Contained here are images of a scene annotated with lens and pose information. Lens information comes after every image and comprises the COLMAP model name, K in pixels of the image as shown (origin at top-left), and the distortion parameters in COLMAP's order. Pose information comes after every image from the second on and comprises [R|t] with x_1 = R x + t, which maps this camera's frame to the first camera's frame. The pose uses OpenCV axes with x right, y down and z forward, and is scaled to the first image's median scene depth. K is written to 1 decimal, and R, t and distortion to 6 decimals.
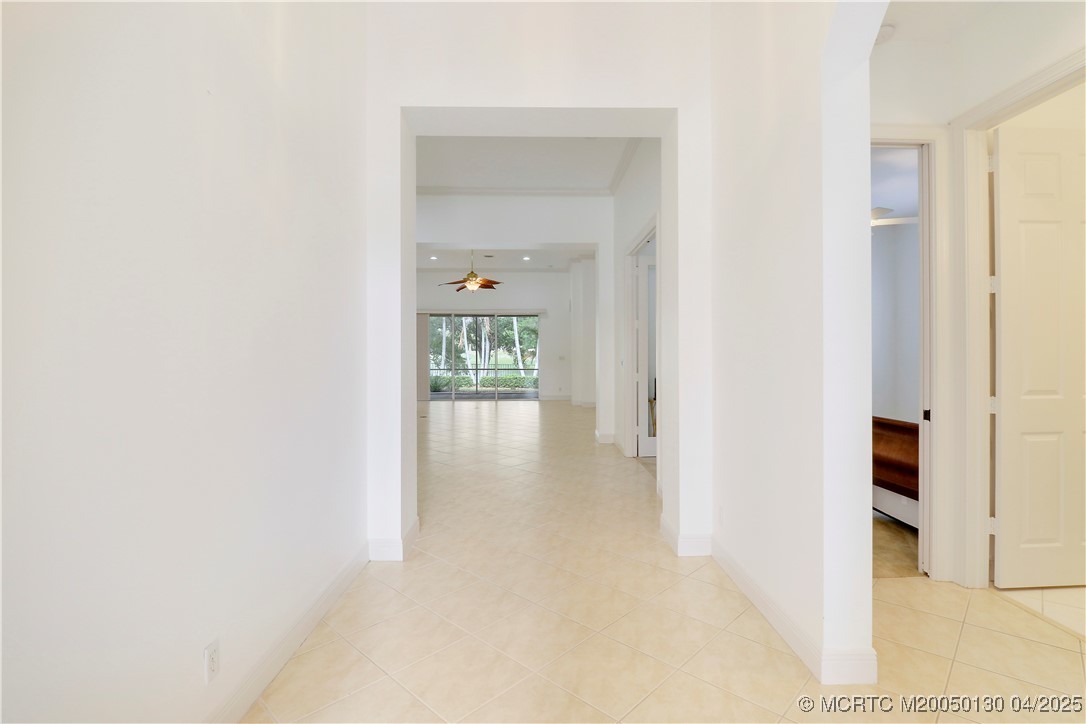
lens RADIAL K [[508.9, 0, 548.6], [0, 508.9, 358.8], [0, 0, 1]] dist [0.000470, -0.000543]
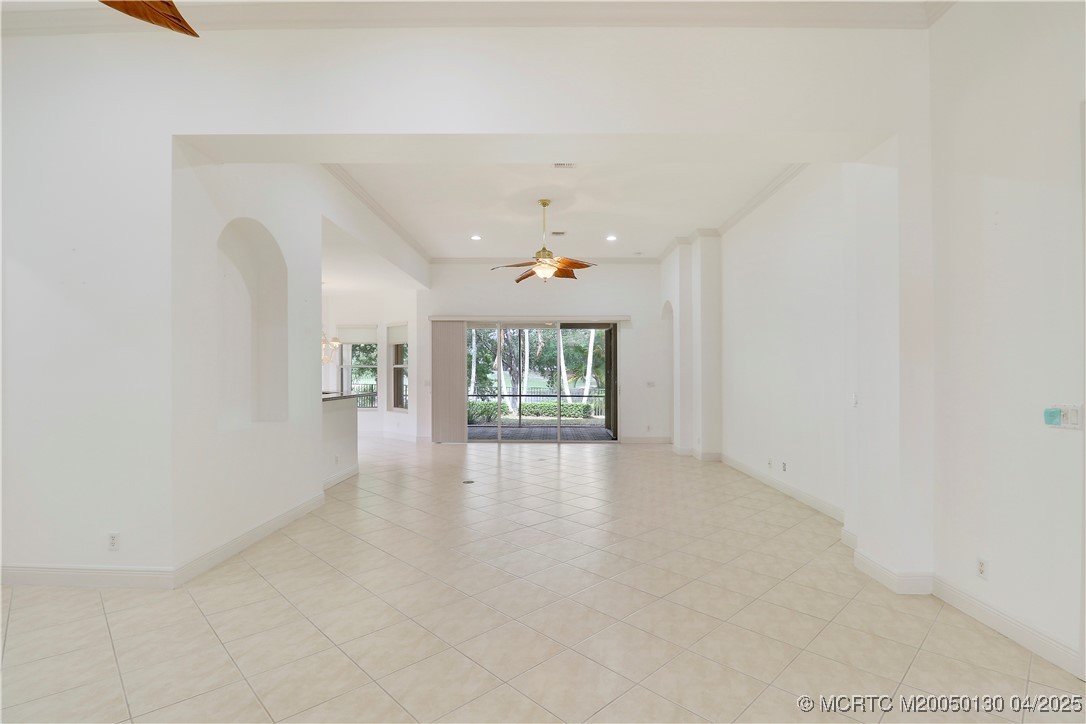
lens RADIAL K [[510.4, 0, 547.0], [0, 510.4, 366.1], [0, 0, 1]] dist [-0.000280, -0.000499]
pose [[0.999071, 0.003878, -0.042920, -0.090026], [-0.005141, 0.999556, -0.029343, -0.004964], [0.042788, 0.029536, 0.998647, 0.280897]]
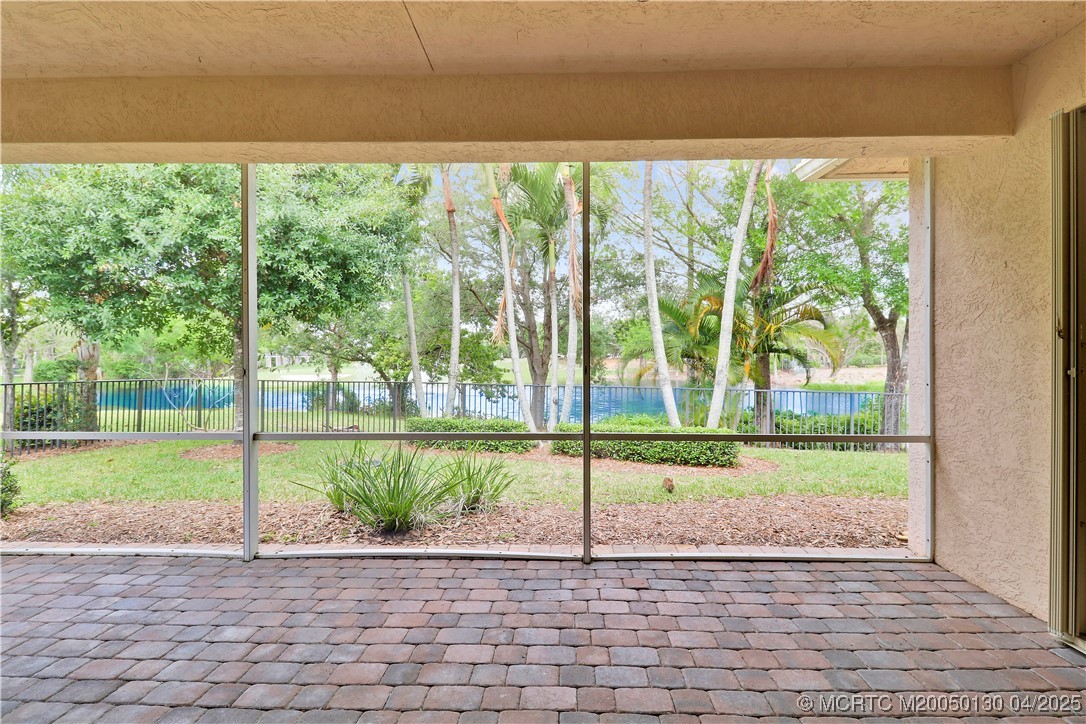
lens RADIAL K [[510.4, 0, 547.0], [0, 510.4, 366.1], [0, 0, 1]] dist [-0.000280, -0.000499]
pose [[0.997338, 0.002796, -0.072867, -0.187379], [-0.003199, 0.999980, -0.005420, -0.011748], [0.072851, 0.005639, 0.997327, 1.032443]]
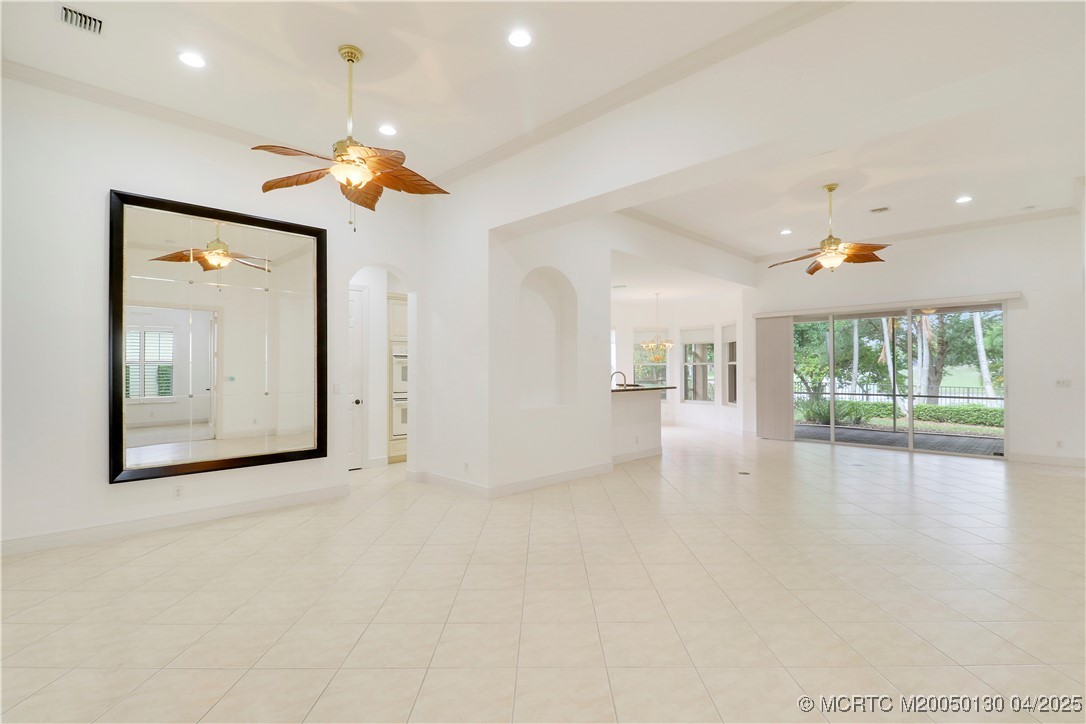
lens RADIAL K [[508.9, 0, 548.6], [0, 508.9, 358.8], [0, 0, 1]] dist [0.000470, -0.000543]
pose [[0.687196, -0.016072, -0.726294, 0.039661], [-0.009454, 0.999473, -0.031062, -0.005279], [0.726410, 0.028213, 0.686682, 0.271736]]
